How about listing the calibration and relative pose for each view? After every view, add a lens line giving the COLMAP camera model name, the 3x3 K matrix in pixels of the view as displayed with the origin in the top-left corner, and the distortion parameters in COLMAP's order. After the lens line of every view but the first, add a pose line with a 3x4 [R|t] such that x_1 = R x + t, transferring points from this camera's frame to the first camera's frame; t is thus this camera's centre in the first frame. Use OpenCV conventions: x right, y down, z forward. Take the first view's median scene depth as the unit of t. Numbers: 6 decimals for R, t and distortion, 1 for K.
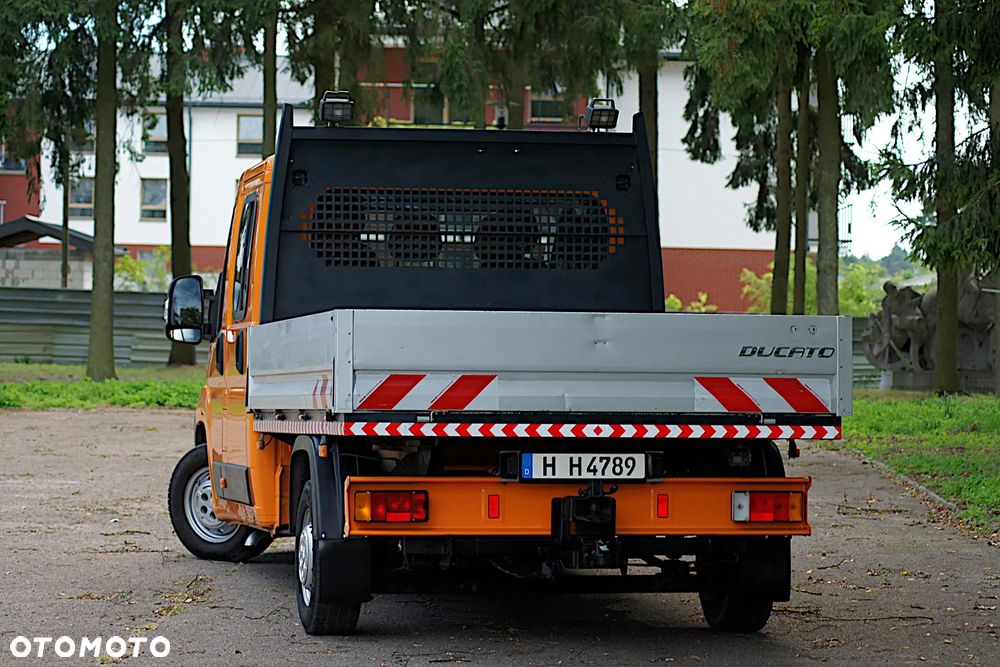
lens RADIAL K [[3329.0, 0, 500.0], [0, 3329.0, 333.5], [0, 0, 1]] dist [-0.100913, 2.070116]
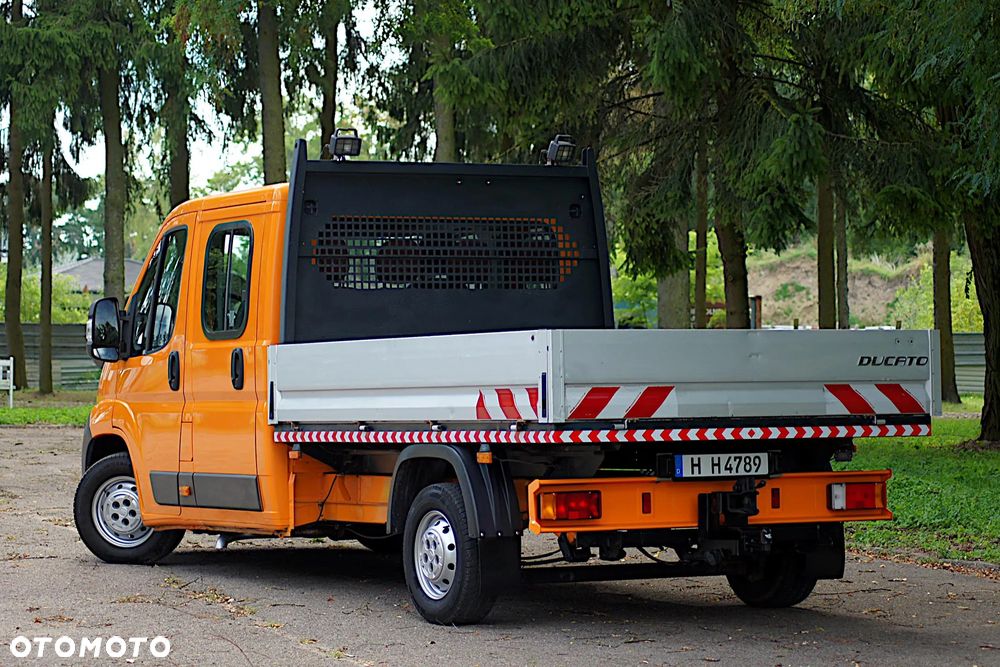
lens RADIAL K [[3154.7, 0, 500.0], [0, 3154.7, 333.5], [0, 0, 1]] dist [-0.145707, 0.209101]
pose [[0.953074, -0.013626, 0.302431, -0.369796], [0.013864, 0.999903, 0.001361, -0.007347], [-0.302420, 0.002896, 0.953170, 0.001516]]
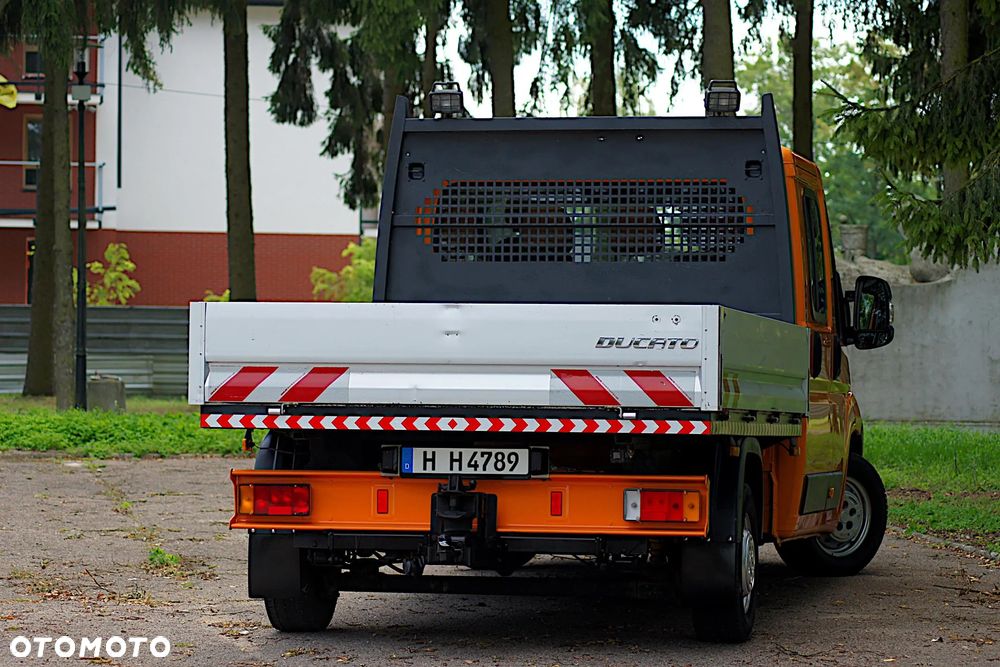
lens RADIAL K [[3881.1, 0, 500.0], [0, 3881.1, 333.5], [0, 0, 1]] dist [0.081699, 2.228099]
pose [[0.923312, -0.005355, -0.384013, 0.471826], [0.002786, 0.999970, -0.007246, 0.010681], [0.384040, 0.005620, 0.923299, -0.047790]]
